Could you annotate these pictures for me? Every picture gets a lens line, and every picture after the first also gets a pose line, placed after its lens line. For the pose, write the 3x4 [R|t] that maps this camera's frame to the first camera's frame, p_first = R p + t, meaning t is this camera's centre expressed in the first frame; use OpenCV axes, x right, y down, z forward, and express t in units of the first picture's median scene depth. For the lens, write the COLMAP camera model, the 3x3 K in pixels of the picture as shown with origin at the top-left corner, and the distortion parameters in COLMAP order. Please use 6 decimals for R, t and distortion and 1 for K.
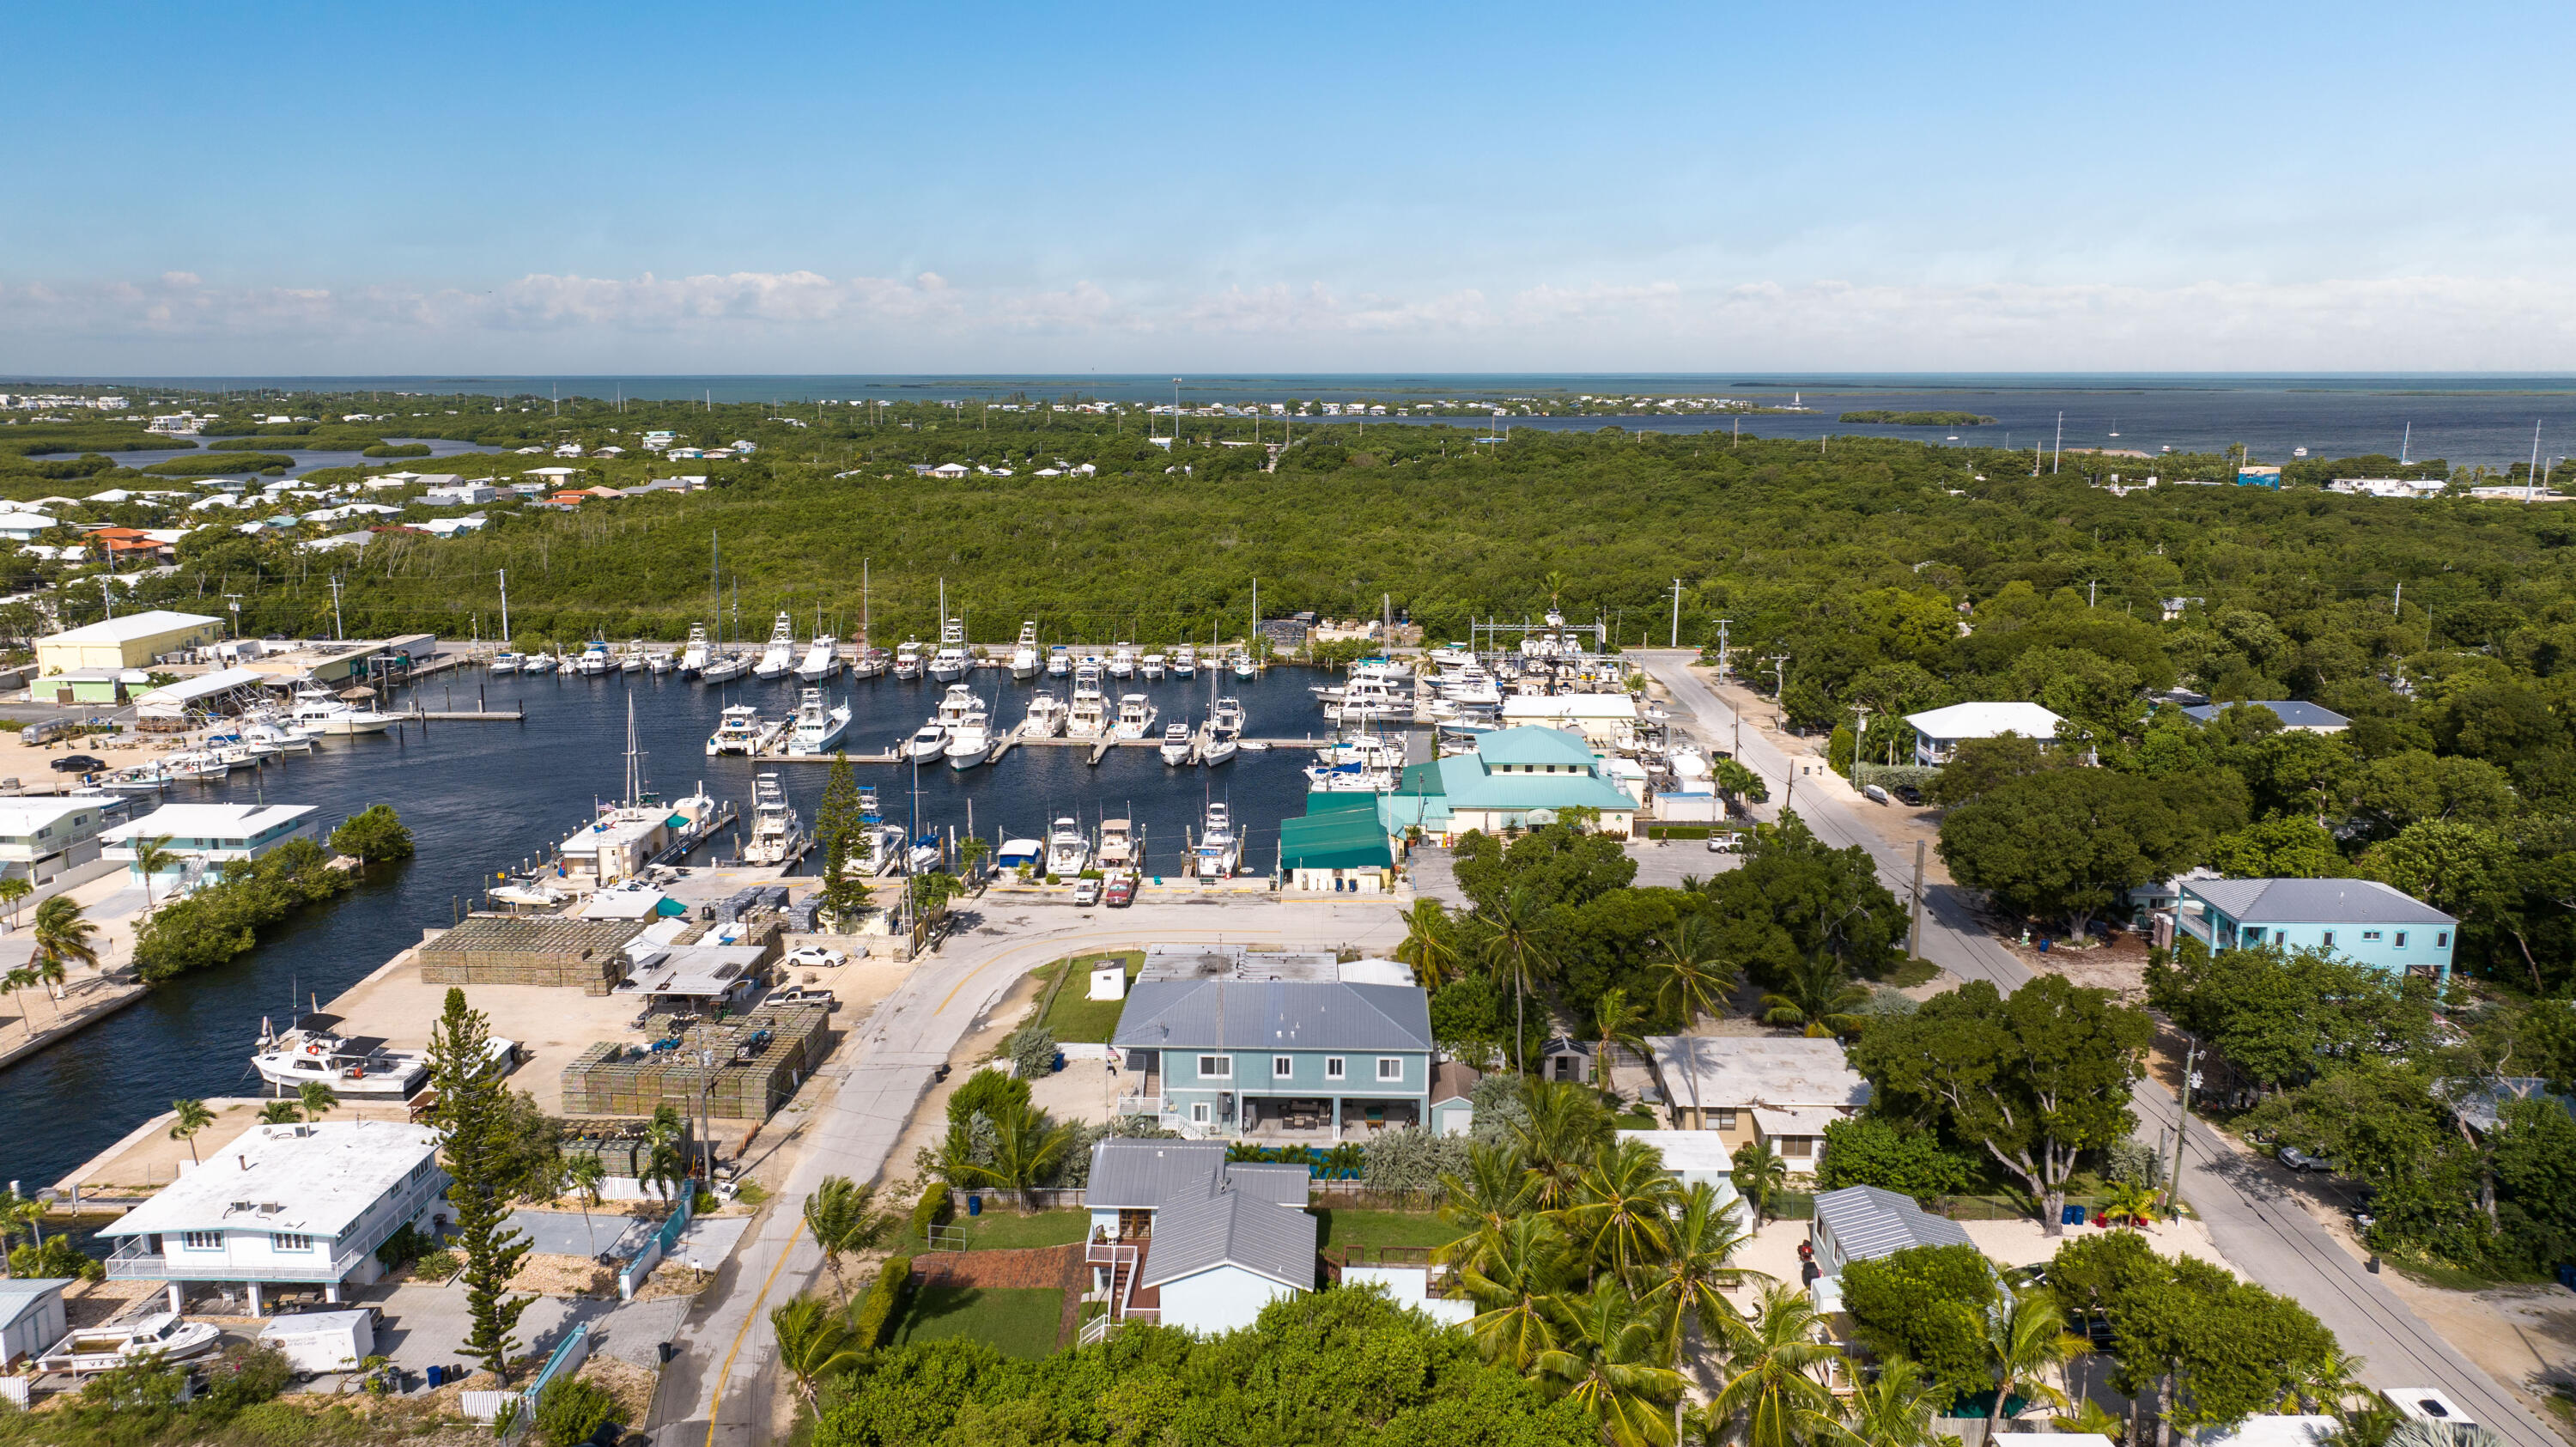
lens RADIAL K [[1802.9, 0, 1286.0], [0, 1802.9, 724.4], [0, 0, 1]] dist [-0.011210, -0.003610]
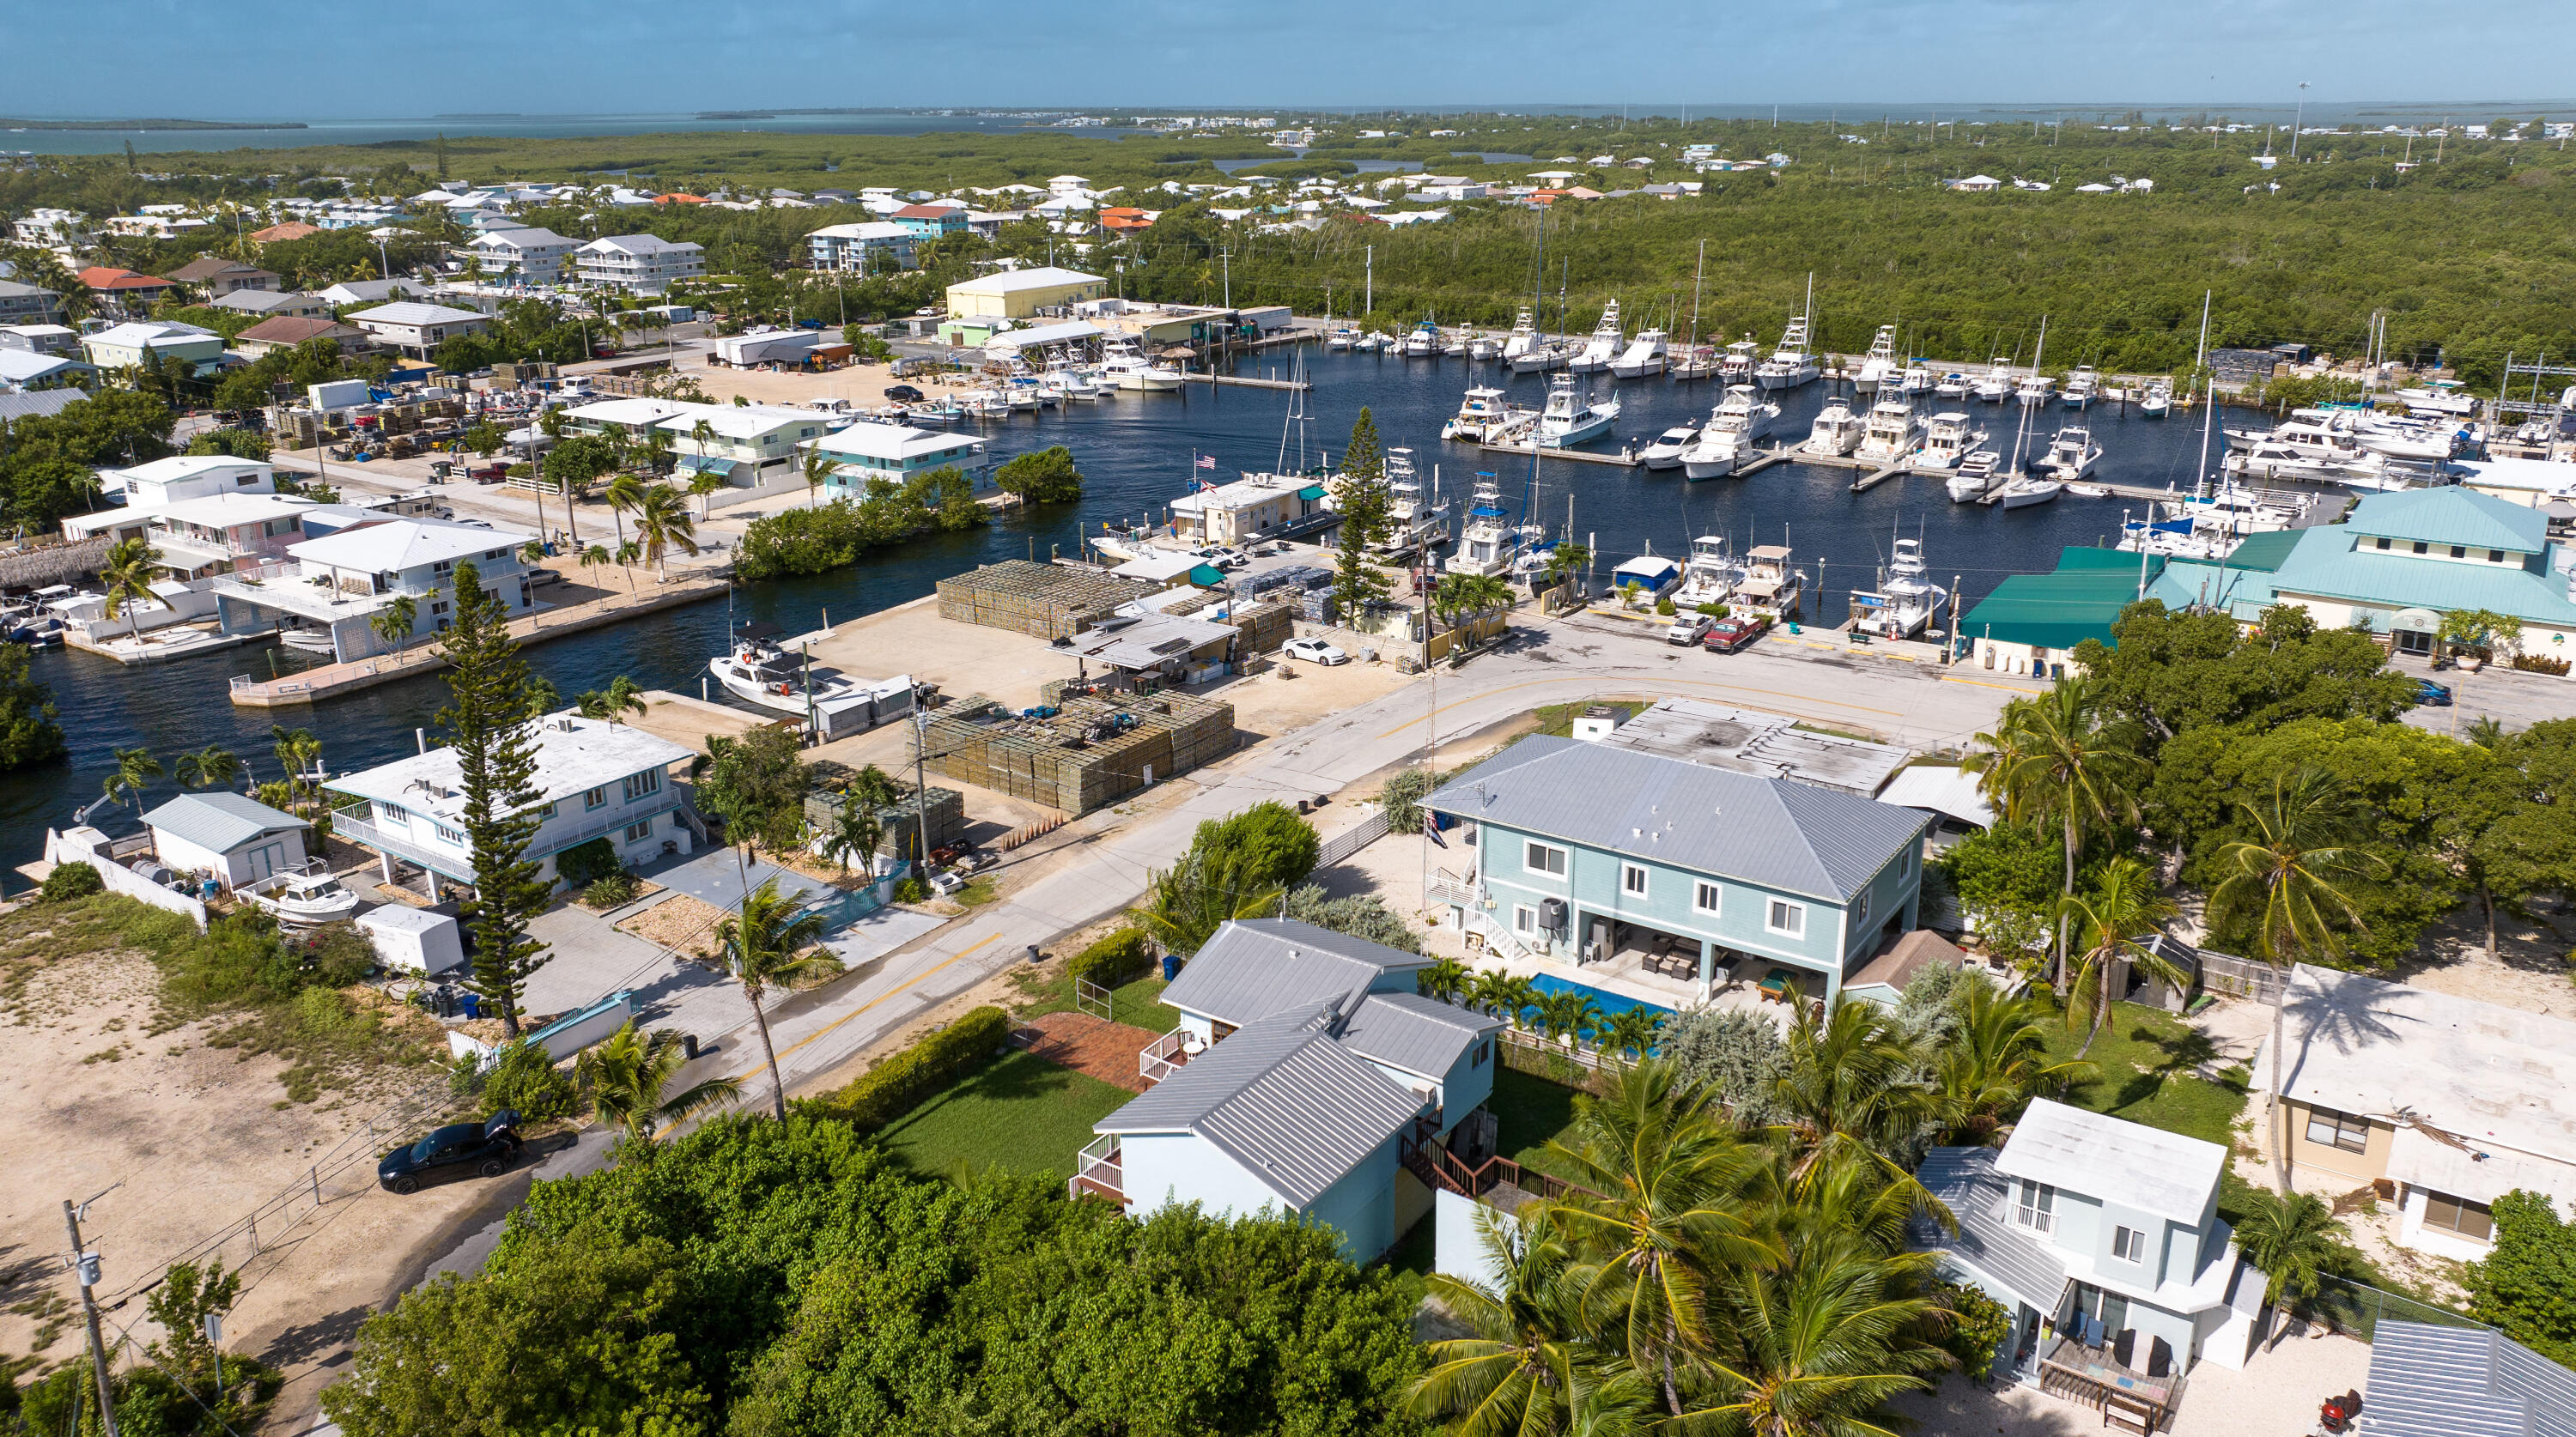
lens RADIAL K [[1840.8, 0, 1288.7], [0, 1840.8, 717.6], [0, 0, 1]] dist [-0.018820, 0.000359]
pose [[0.844349, 0.163703, -0.510173, 0.136483], [-0.093709, 0.982624, 0.160212, 0.017225], [0.527536, -0.087467, 0.845018, 0.202003]]
